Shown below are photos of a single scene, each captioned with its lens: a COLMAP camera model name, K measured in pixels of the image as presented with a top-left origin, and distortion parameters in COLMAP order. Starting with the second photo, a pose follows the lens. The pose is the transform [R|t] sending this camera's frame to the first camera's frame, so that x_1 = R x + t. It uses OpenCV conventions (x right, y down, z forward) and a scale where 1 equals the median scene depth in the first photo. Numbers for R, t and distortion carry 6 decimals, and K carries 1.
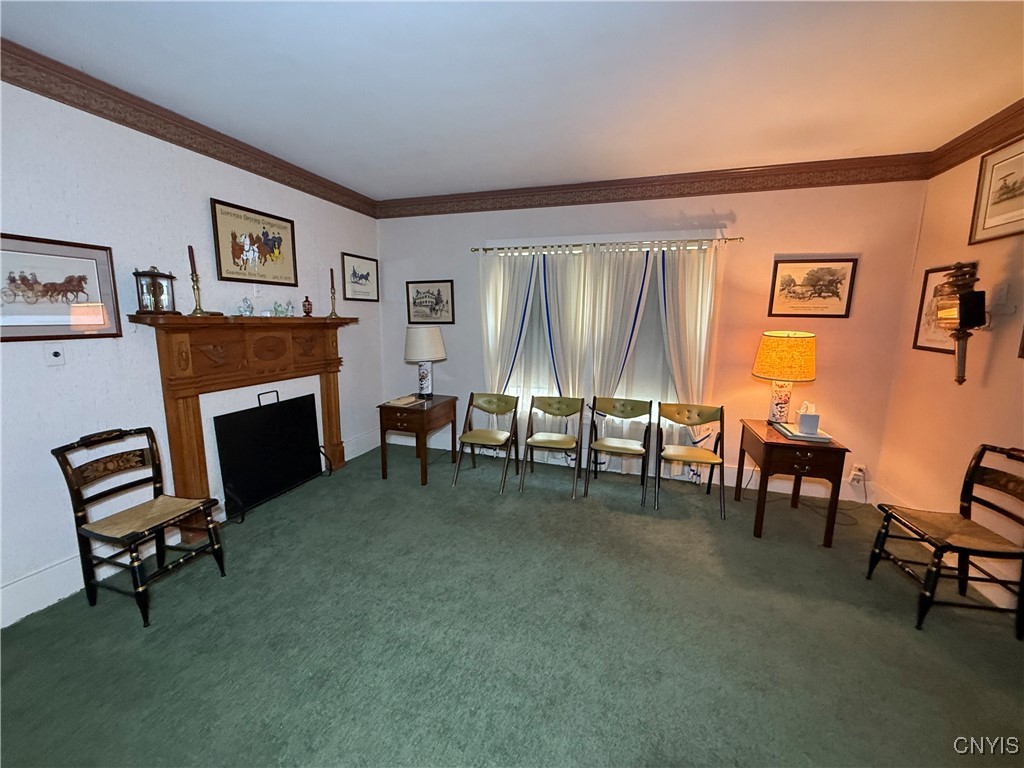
lens RADIAL K [[406.2, 0, 508.4], [0, 406.2, 382.2], [0, 0, 1]] dist [0.002573, -0.000160]
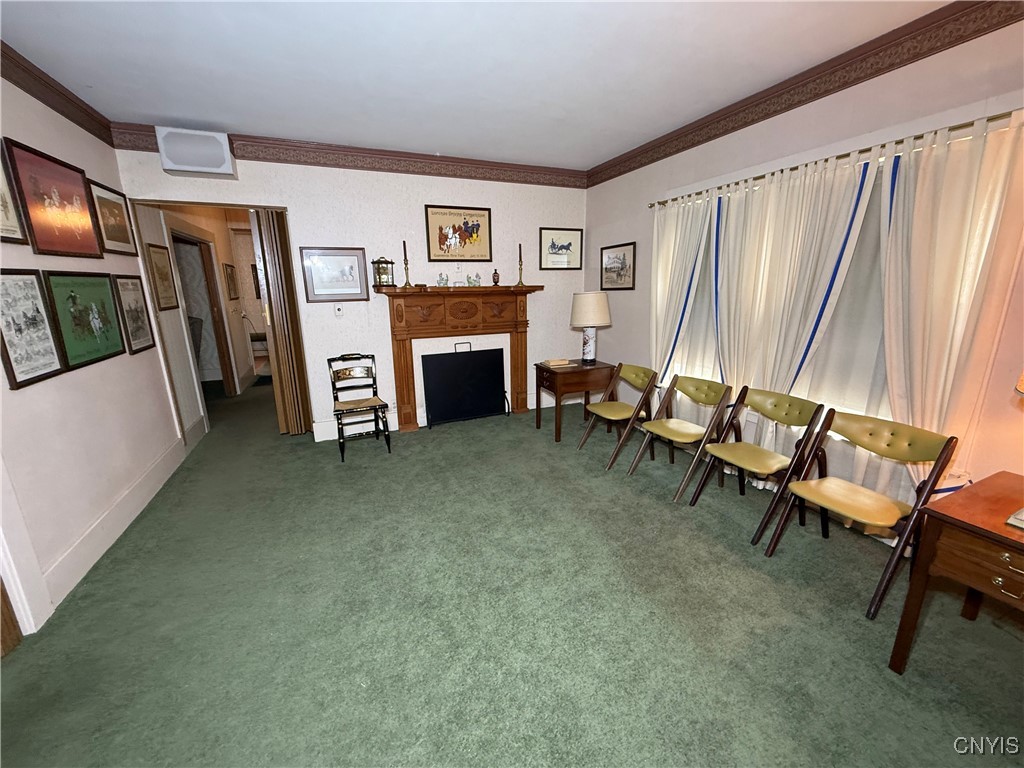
lens RADIAL K [[406.2, 0, 513.8], [0, 406.2, 382.0], [0, 0, 1]] dist [0.002573, -0.000160]
pose [[0.665992, 0.150559, -0.730607, 0.506115], [-0.093905, 0.988550, 0.118114, -0.021642], [0.740024, -0.010055, 0.672505, 0.200213]]
